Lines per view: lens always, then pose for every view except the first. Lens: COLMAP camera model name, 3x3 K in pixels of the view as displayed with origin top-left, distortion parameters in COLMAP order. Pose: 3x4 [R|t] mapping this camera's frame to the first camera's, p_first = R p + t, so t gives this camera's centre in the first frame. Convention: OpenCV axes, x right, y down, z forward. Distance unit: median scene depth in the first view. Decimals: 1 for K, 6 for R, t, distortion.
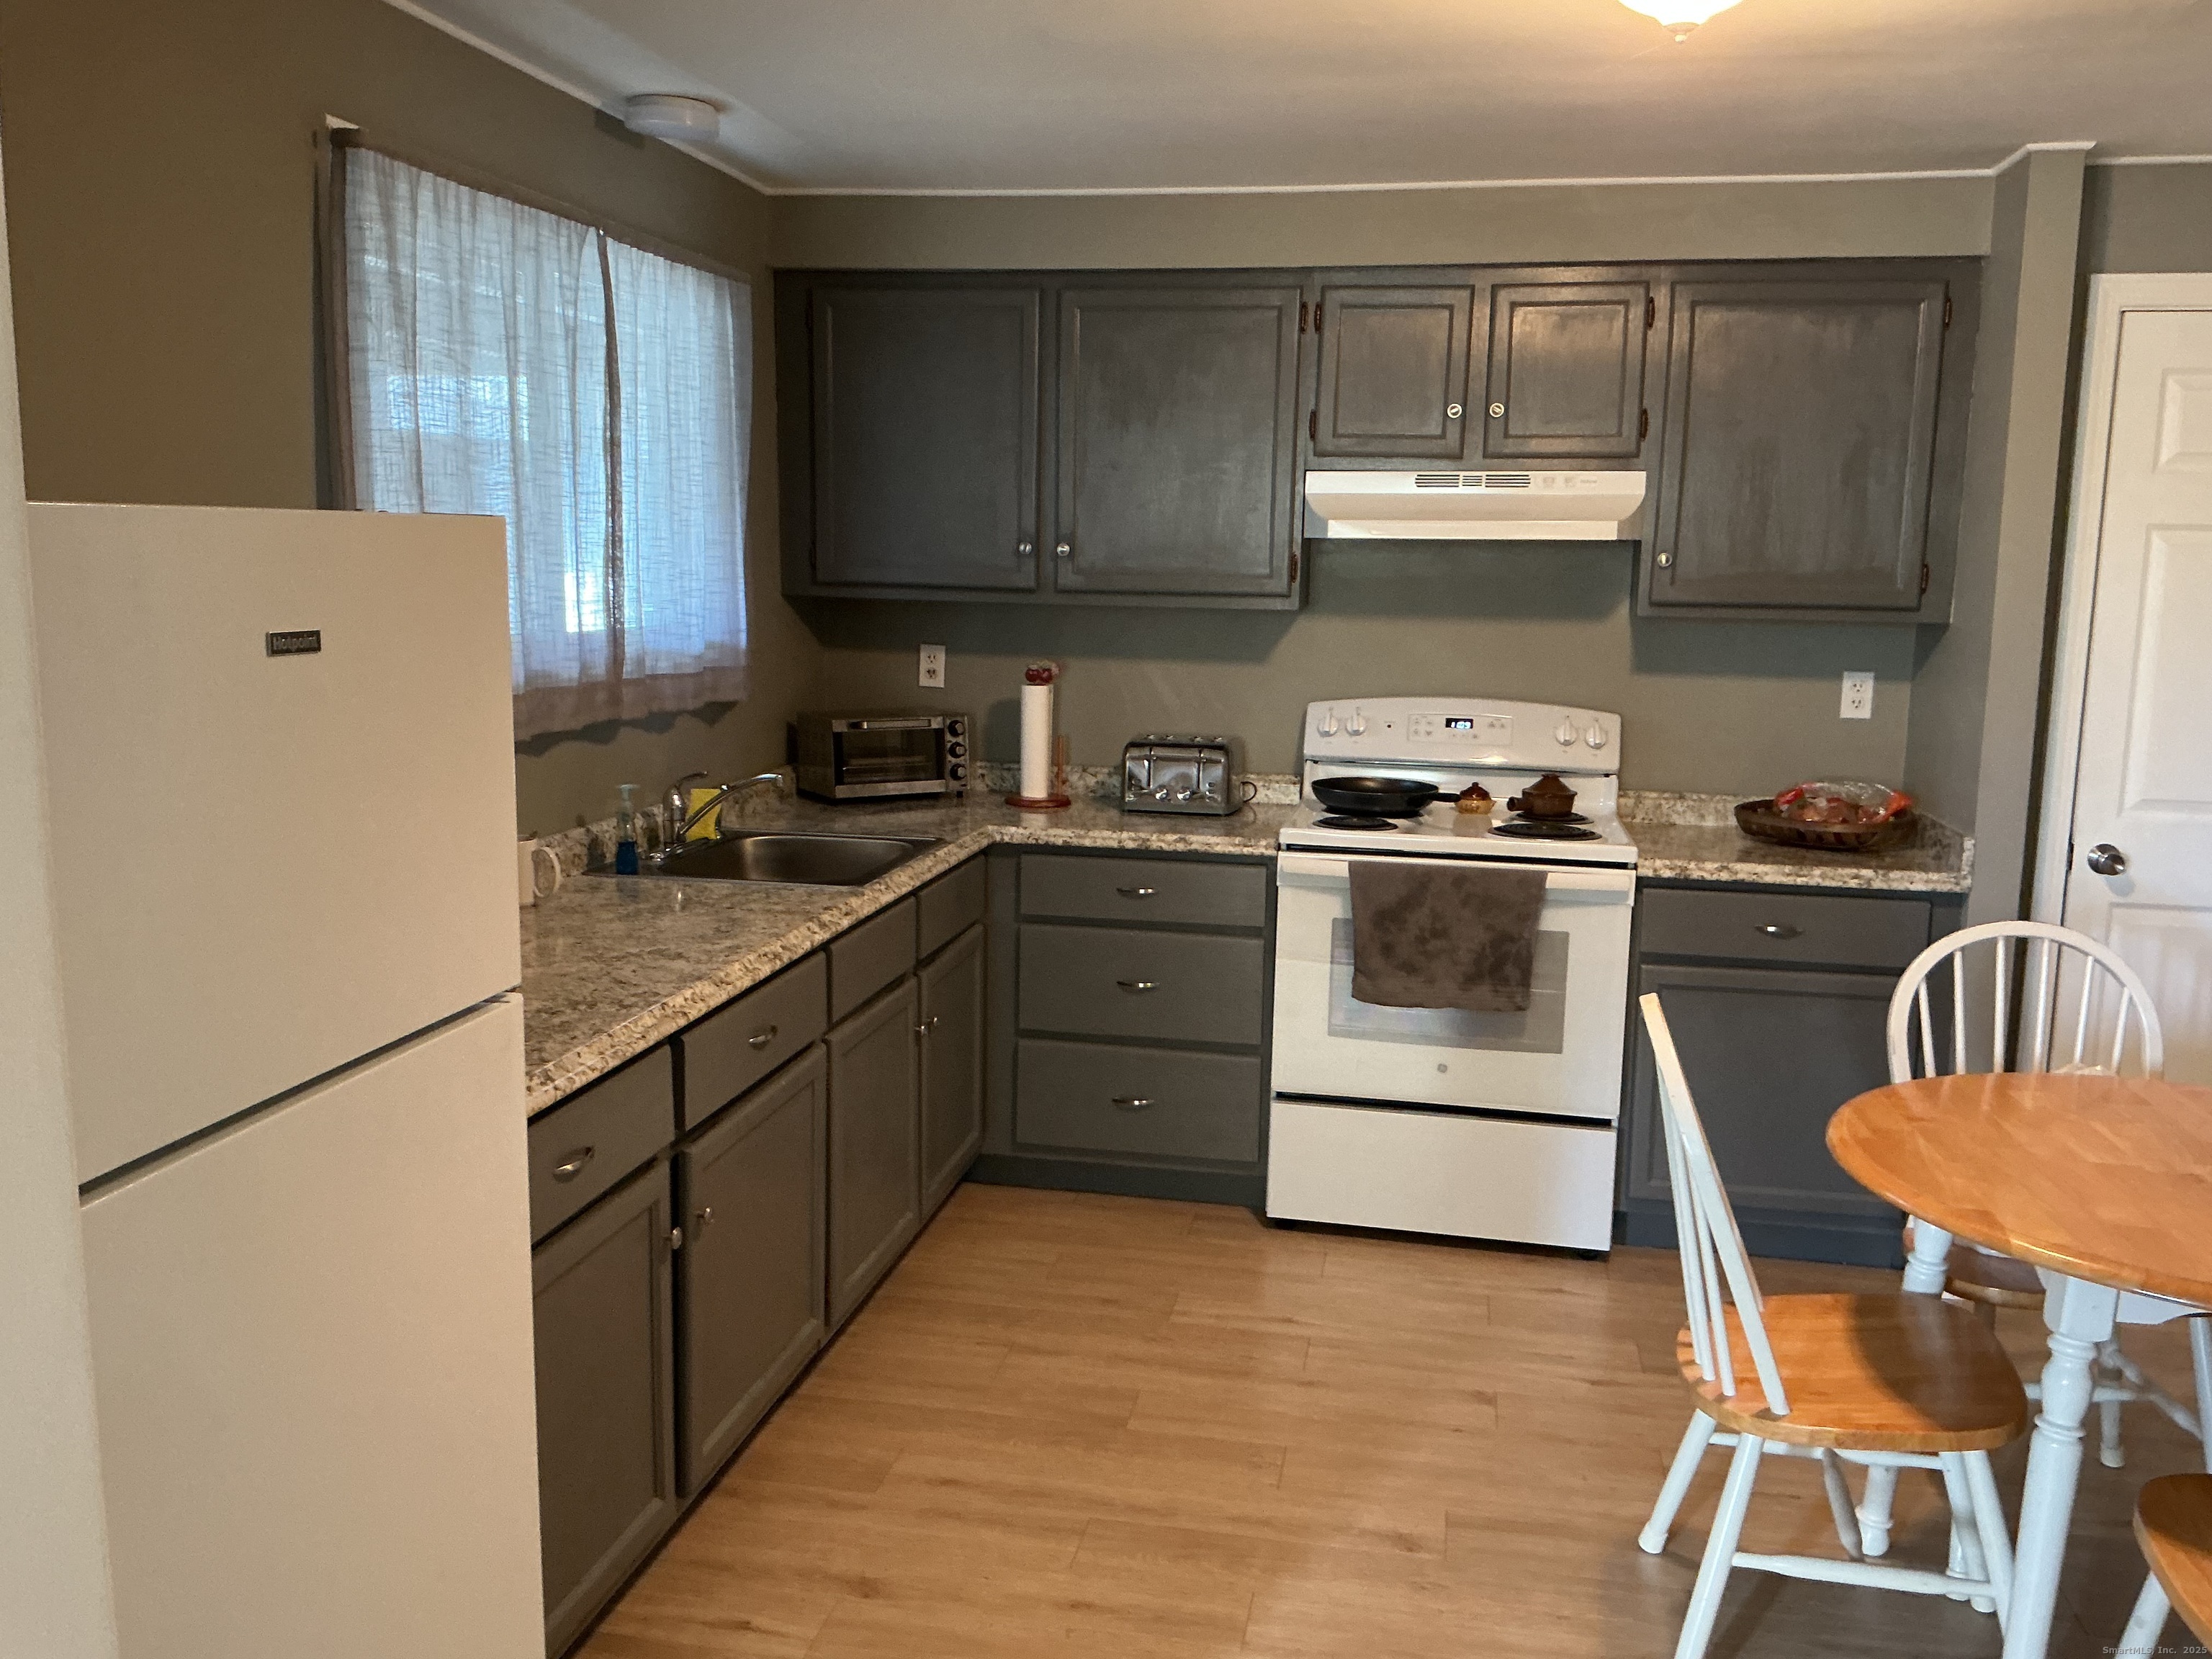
lens RADIAL K [[1827.6, 0, 1106.0], [0, 1827.6, 829.5], [0, 0, 1]] dist [0.062894, -0.107410]
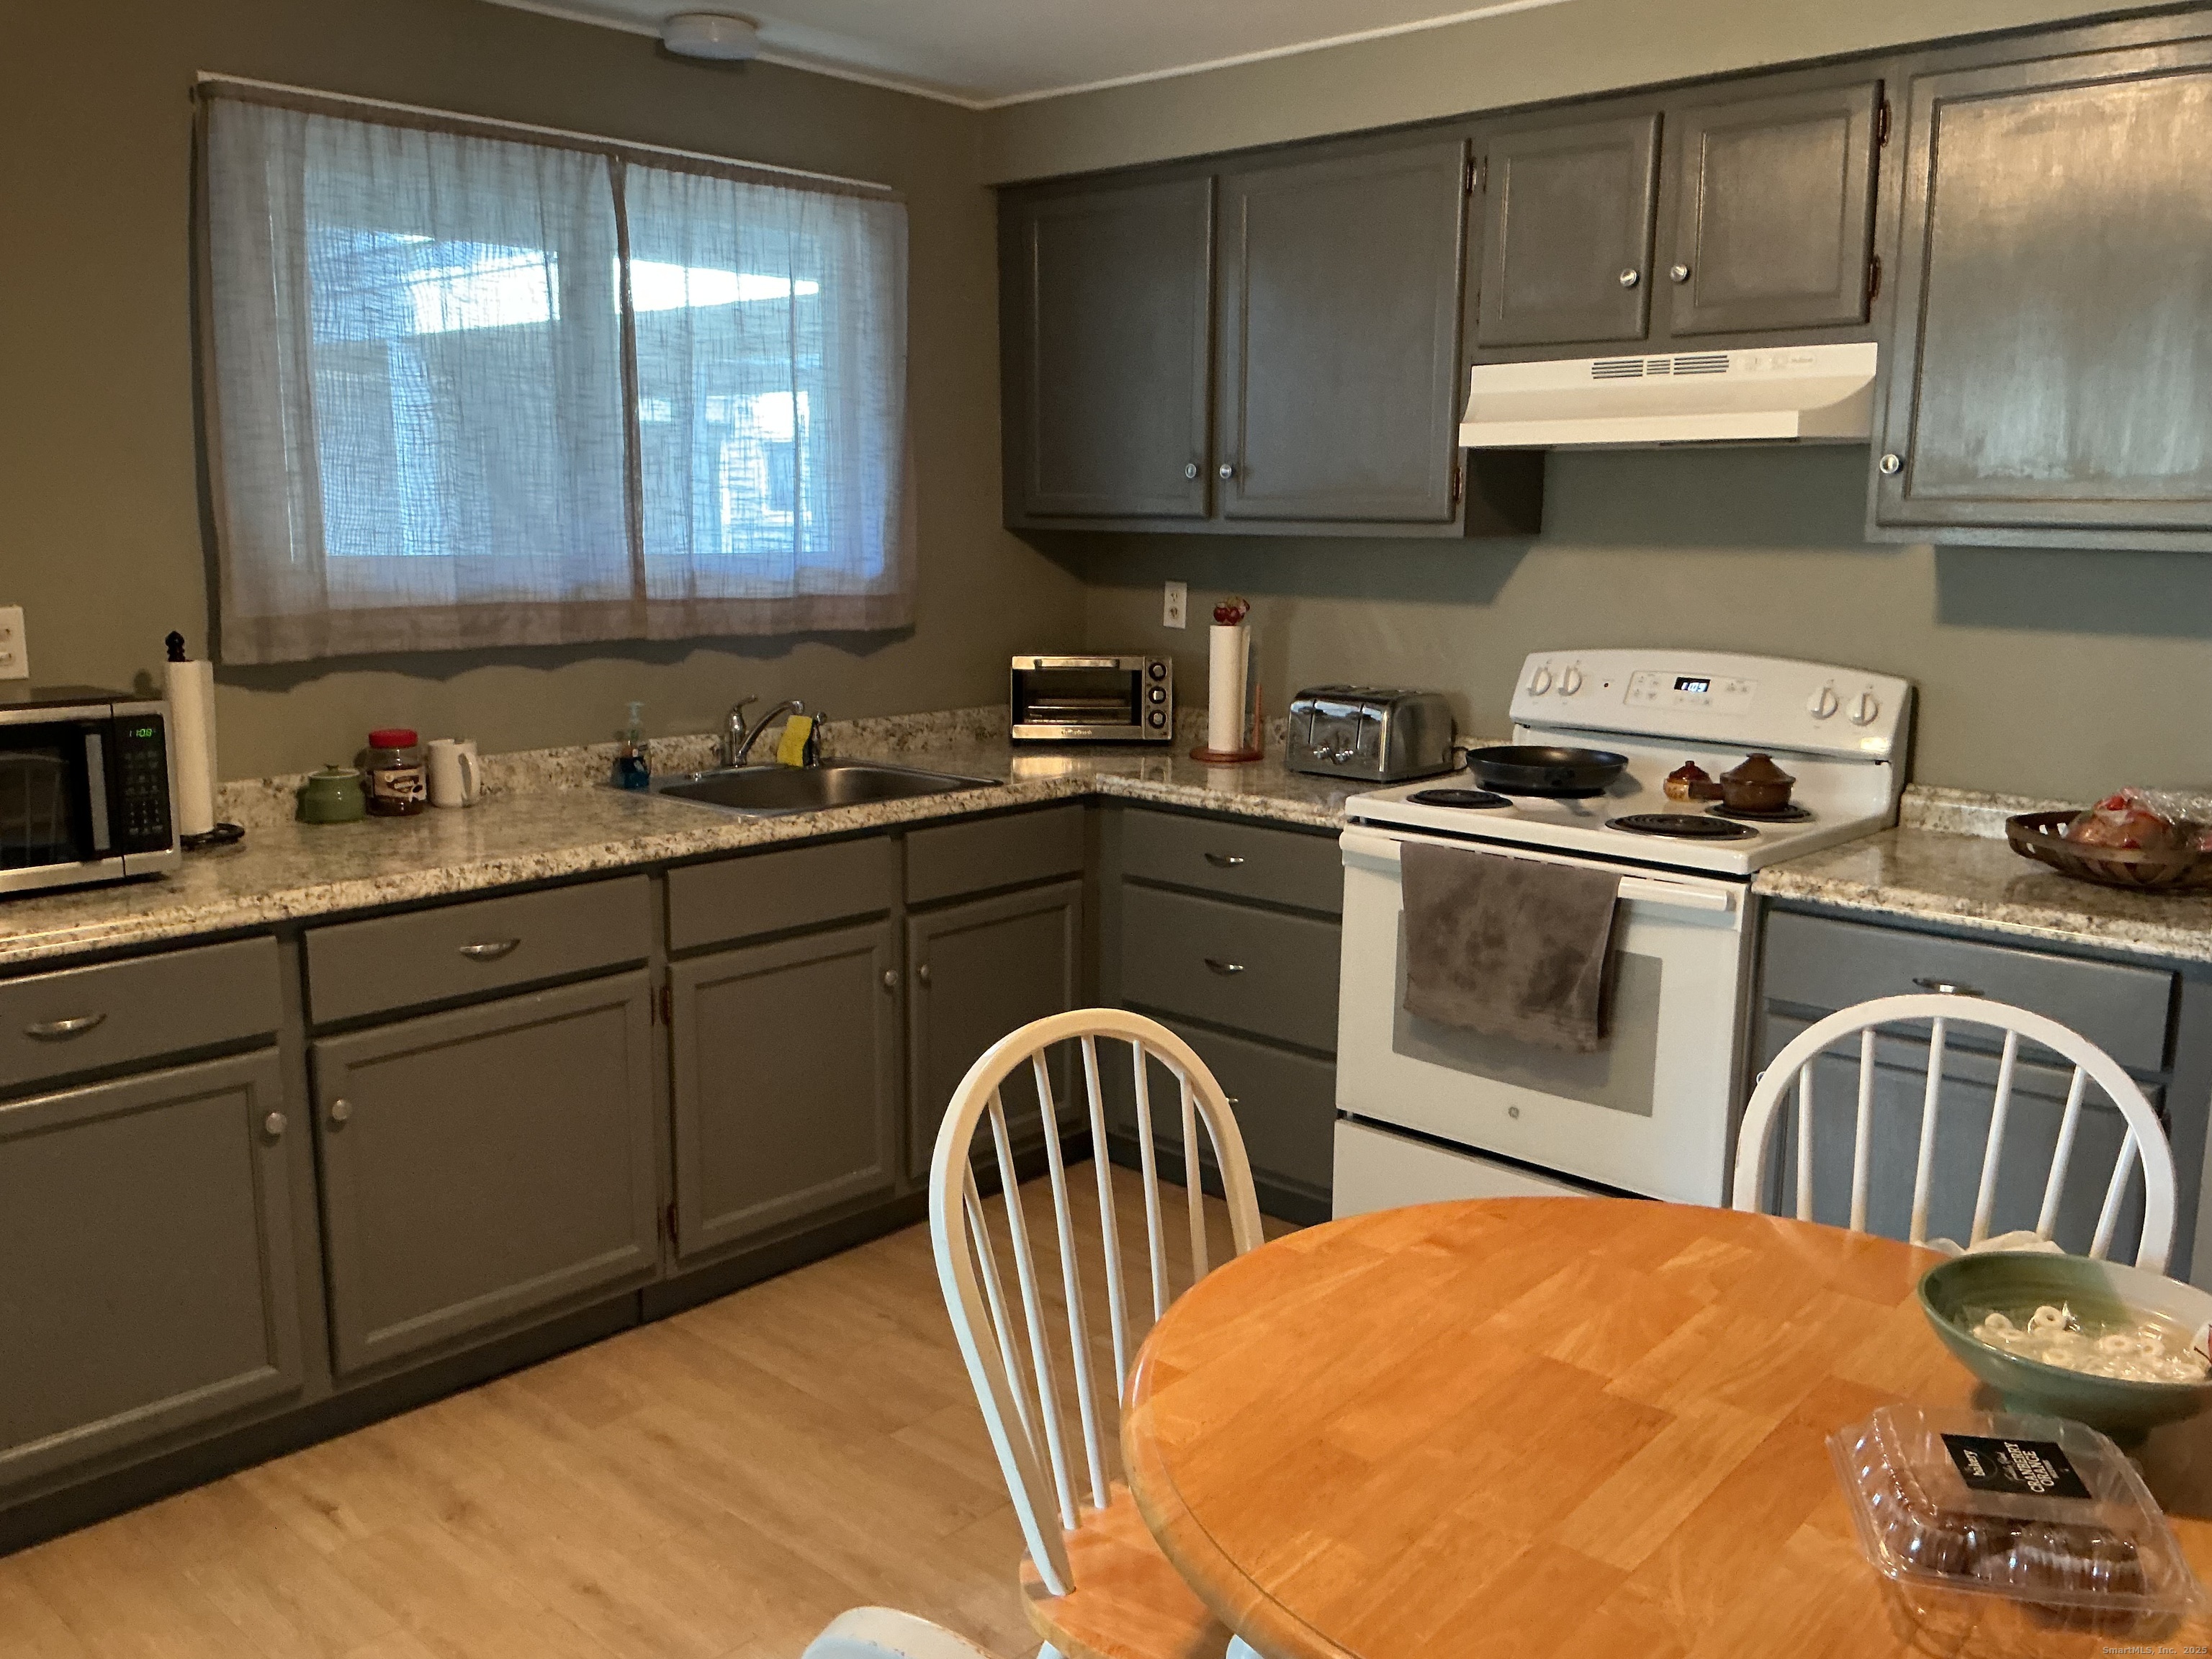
lens RADIAL K [[1827.6, 0, 1106.0], [0, 1827.6, 829.5], [0, 0, 1]] dist [0.062894, -0.107410]
pose [[0.849982, 0.079439, -0.520787, 0.436321], [-0.071040, 0.996820, 0.036107, -0.008030], [0.521999, 0.006307, 0.852923, 0.227483]]
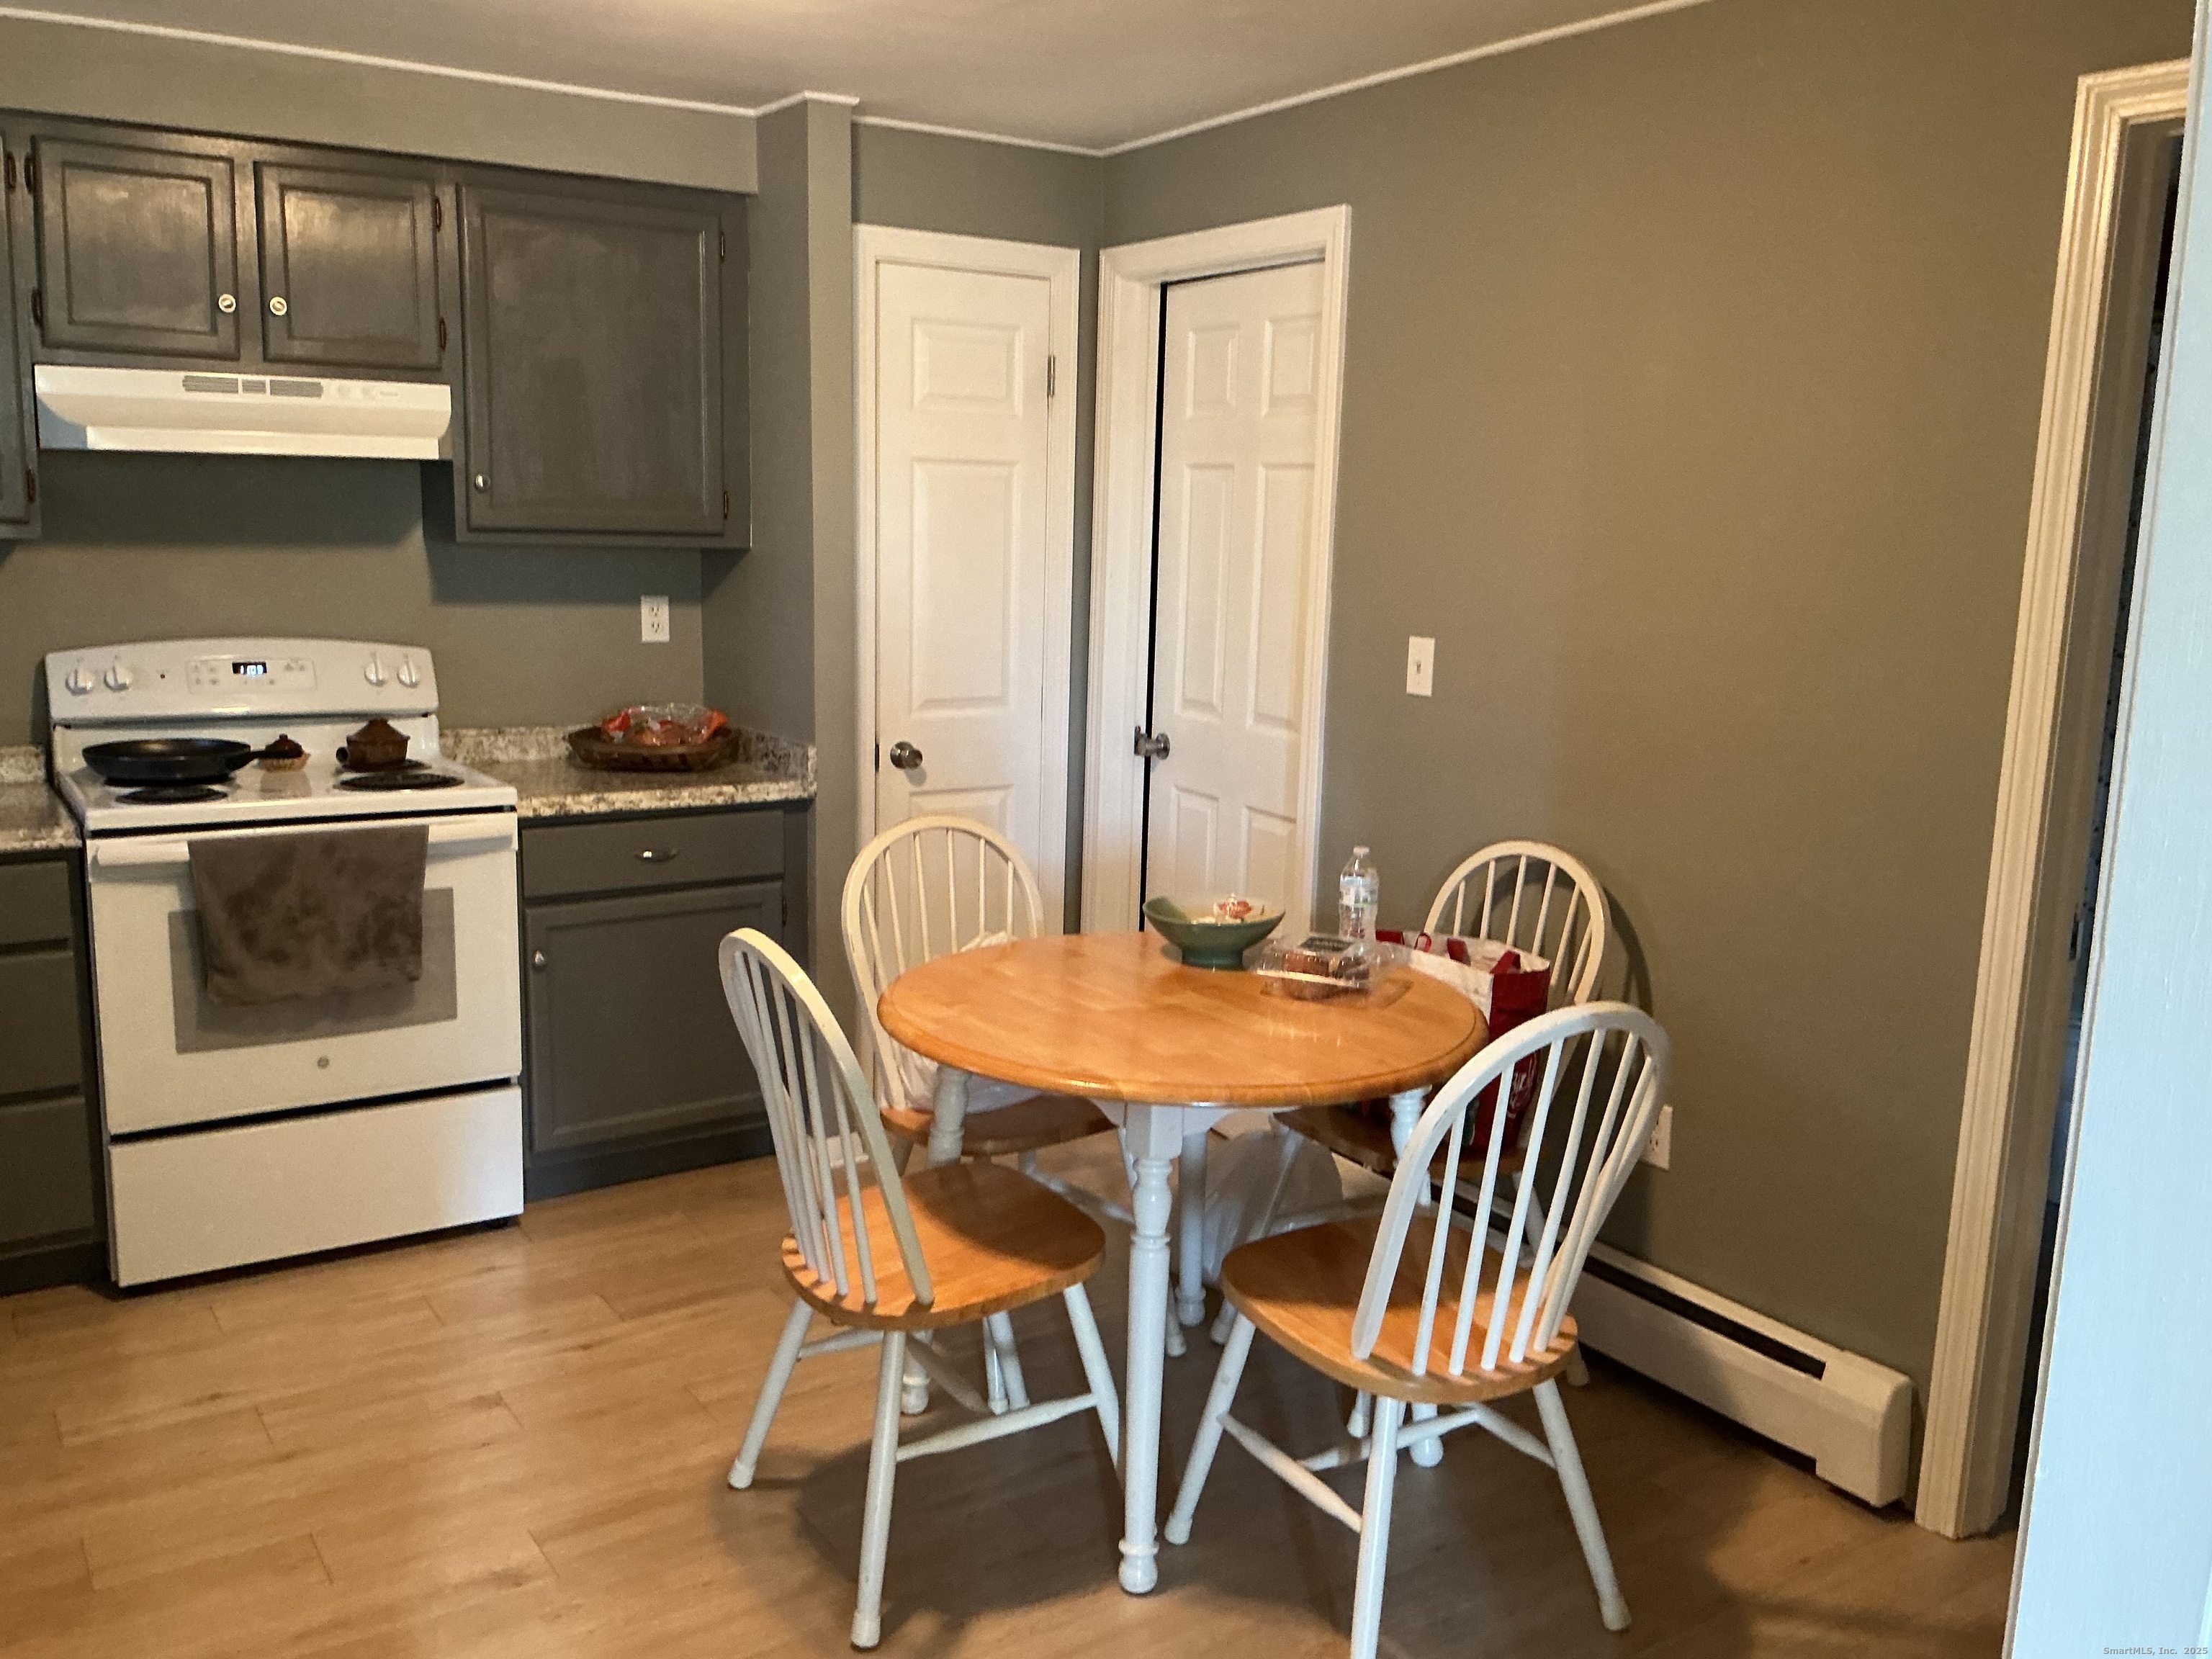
lens RADIAL K [[1827.6, 0, 1106.0], [0, 1827.6, 829.5], [0, 0, 1]] dist [0.062894, -0.107410]
pose [[0.705943, -0.122321, 0.697626, -0.153747], [0.093718, 0.992445, 0.079178, -0.014931], [-0.702040, 0.009485, 0.712074, 0.106591]]
